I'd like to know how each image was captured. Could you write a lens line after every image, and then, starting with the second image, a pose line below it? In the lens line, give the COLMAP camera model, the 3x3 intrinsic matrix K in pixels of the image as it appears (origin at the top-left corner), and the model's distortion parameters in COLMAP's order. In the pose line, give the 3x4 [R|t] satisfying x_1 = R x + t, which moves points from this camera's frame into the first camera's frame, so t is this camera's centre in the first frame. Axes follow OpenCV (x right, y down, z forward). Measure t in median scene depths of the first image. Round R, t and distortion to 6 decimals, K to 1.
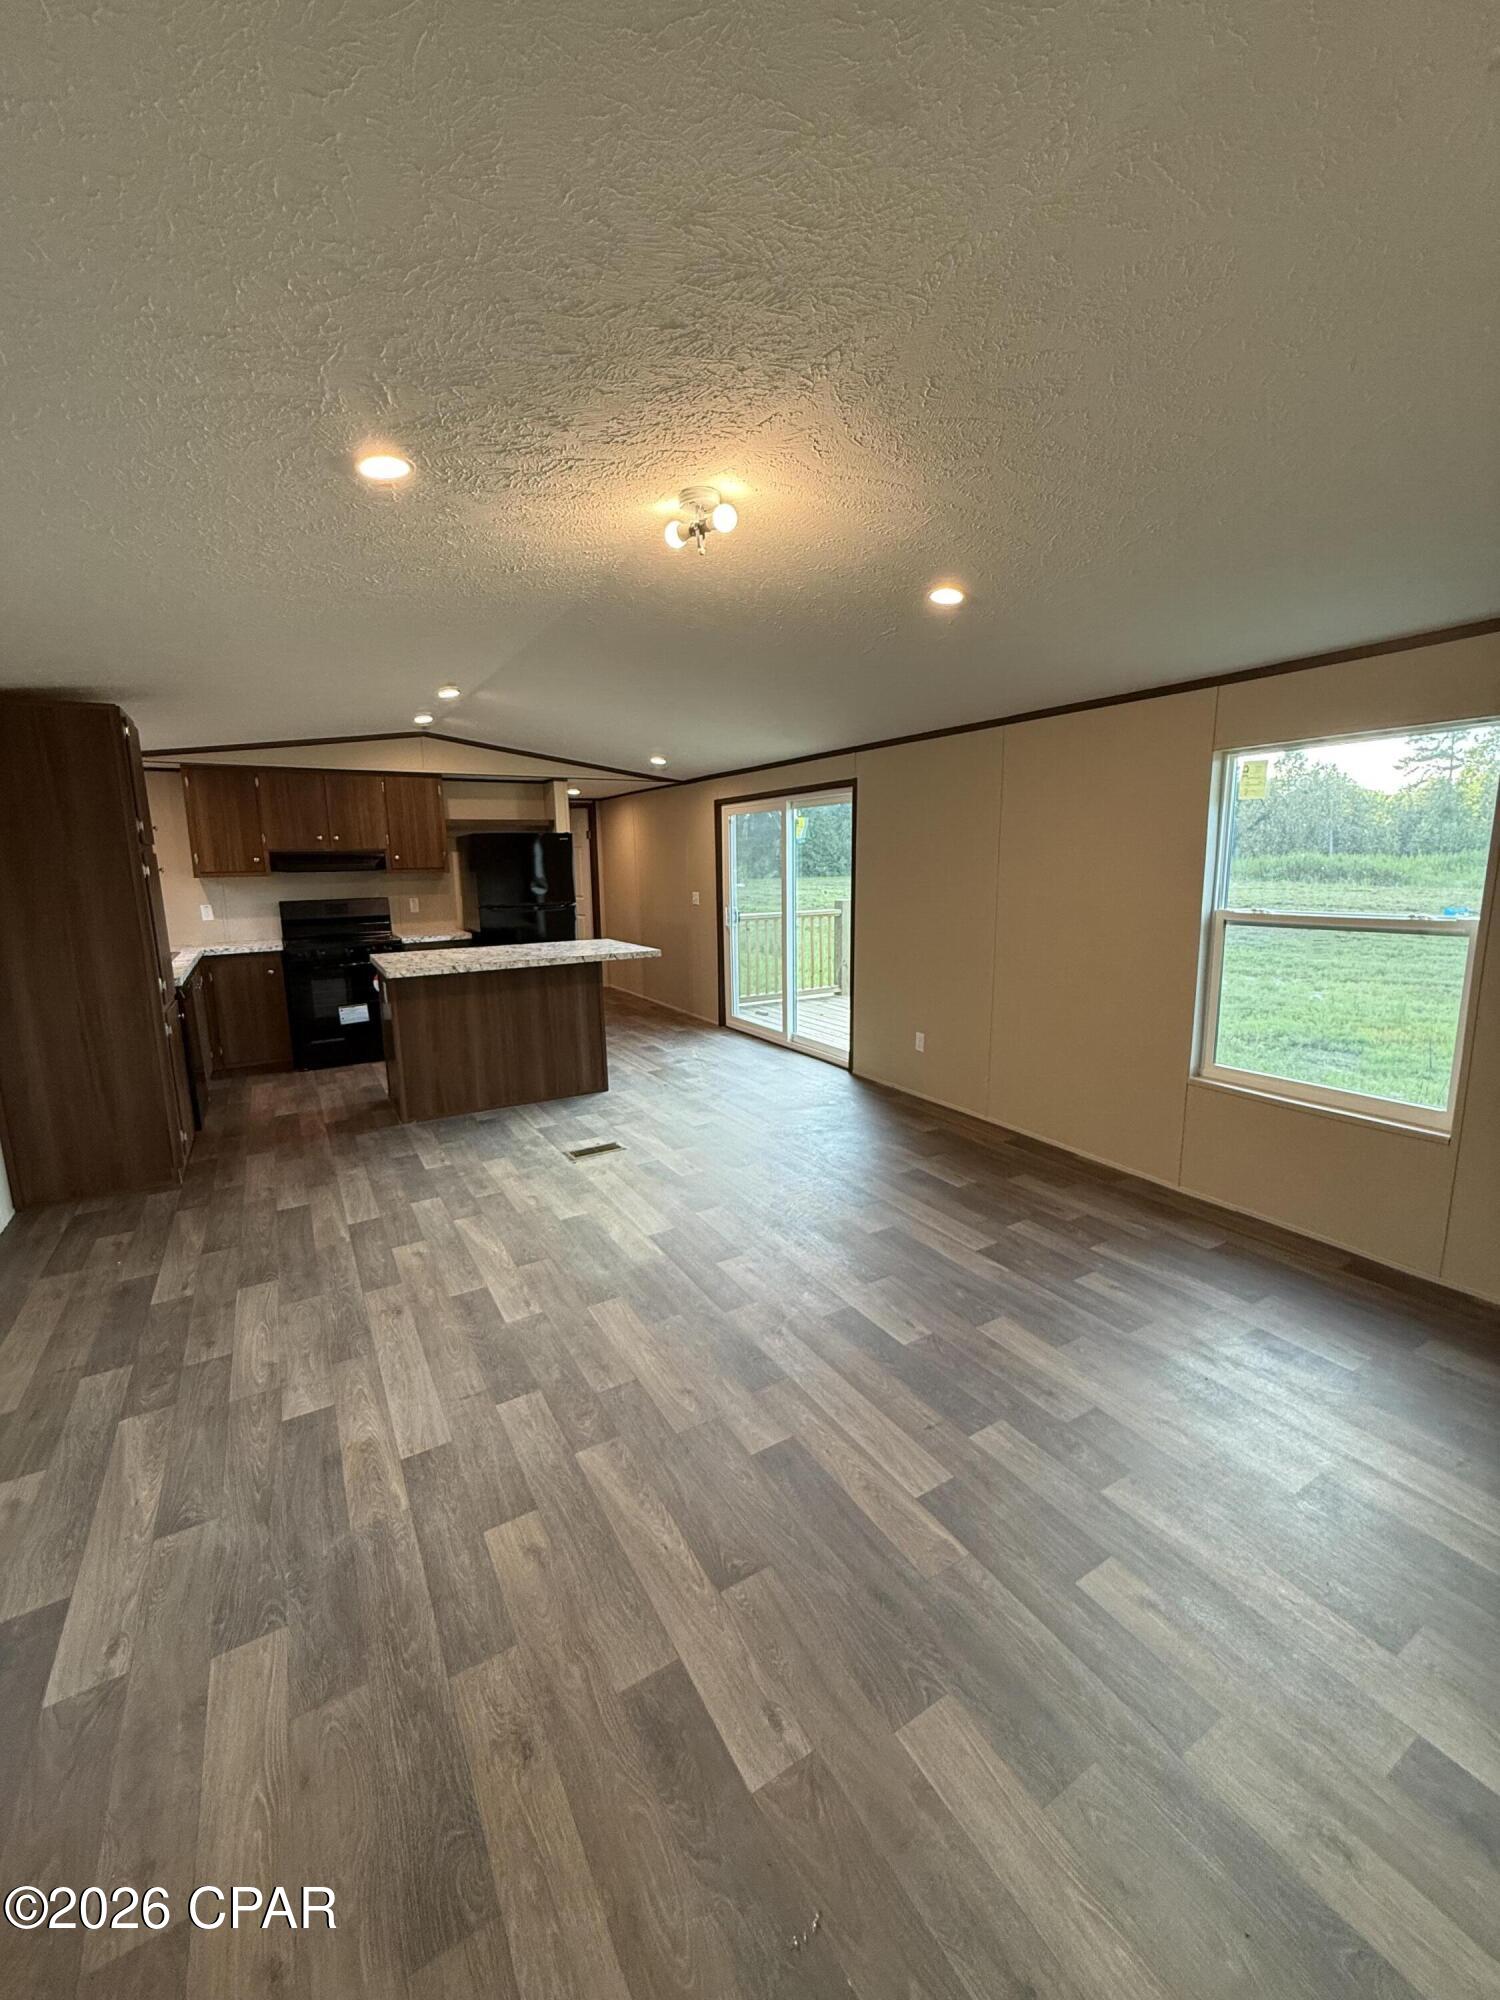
lens RADIAL K [[797.0, 0, 749.9], [0, 797.0, 1008.4], [0, 0, 1]] dist [-0.000032, 0.000247]
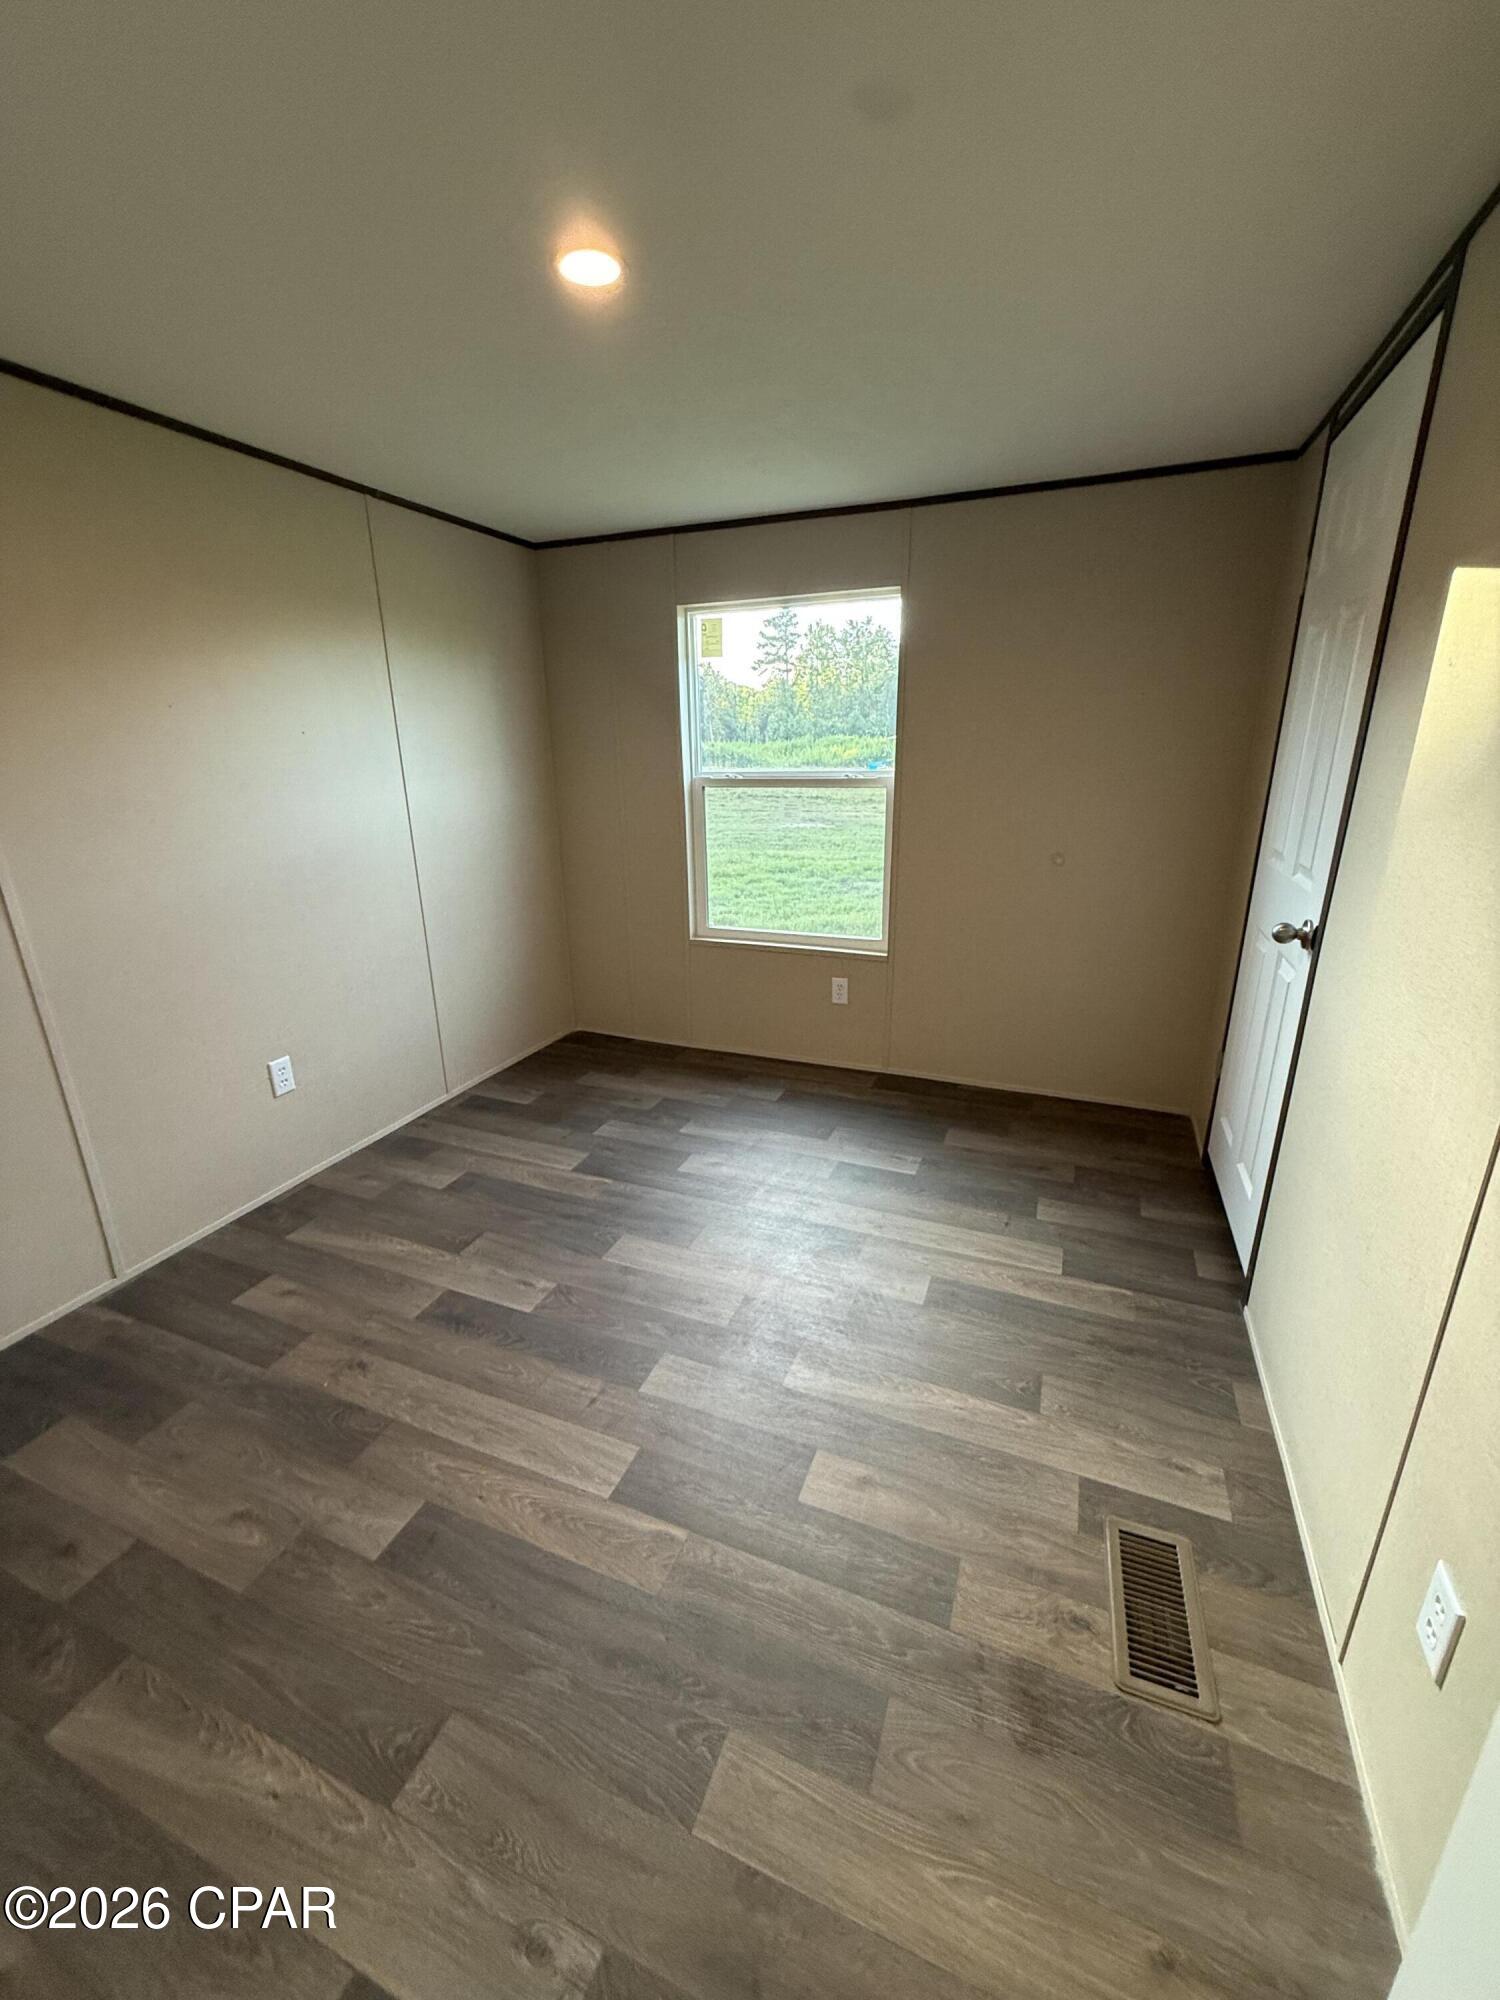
lens RADIAL K [[797.0, 0, 750.9], [0, 797.0, 991.9], [0, 0, 1]] dist [-0.000032, 0.000247]
pose [[0.798538, -0.180692, 0.574184, -0.041285], [0.119667, 0.982496, 0.142761, 0.007336], [-0.589929, -0.045289, 0.806184, 0.237639]]
